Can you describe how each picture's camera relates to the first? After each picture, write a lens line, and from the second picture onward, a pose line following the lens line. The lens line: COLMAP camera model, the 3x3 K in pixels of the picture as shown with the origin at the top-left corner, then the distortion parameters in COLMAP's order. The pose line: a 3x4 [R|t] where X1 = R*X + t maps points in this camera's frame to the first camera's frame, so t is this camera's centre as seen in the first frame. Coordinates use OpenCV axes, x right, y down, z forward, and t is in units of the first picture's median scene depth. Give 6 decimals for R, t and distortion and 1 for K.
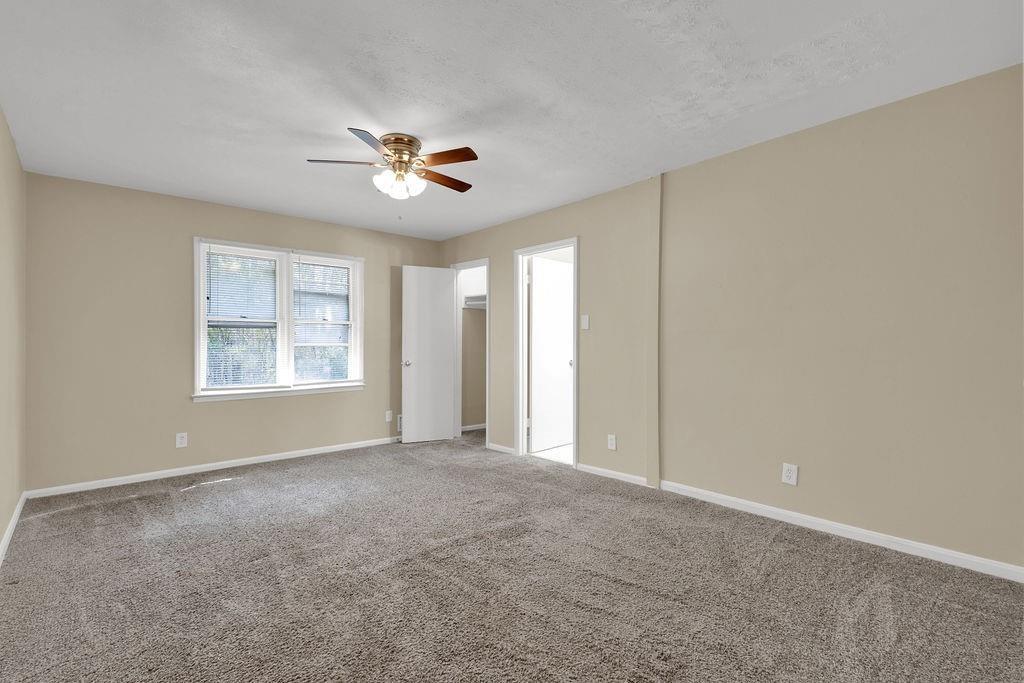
lens RADIAL K [[469.7, 0, 505.6], [0, 469.7, 342.8], [0, 0, 1]] dist [0.012162, 0.000068]
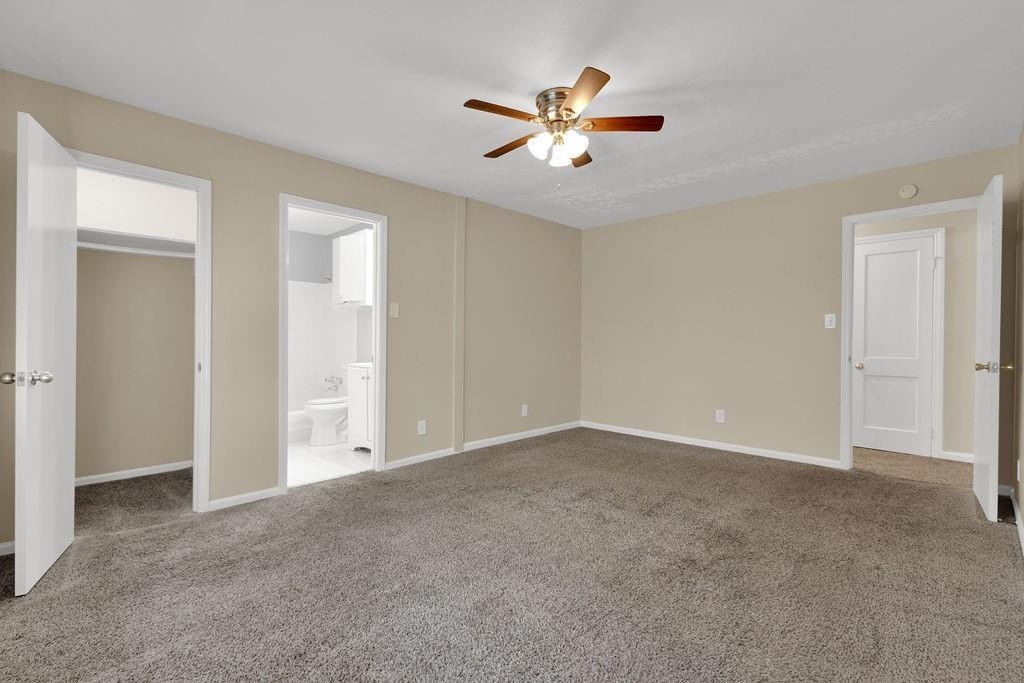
lens RADIAL K [[469.7, 0, 505.6], [0, 469.7, 342.8], [0, 0, 1]] dist [0.012162, 0.000068]
pose [[-0.056608, -0.011701, 0.998328, -0.787042], [-0.010454, 0.999883, 0.011126, 0.008298], [-0.998342, -0.009807, -0.056724, 0.829943]]
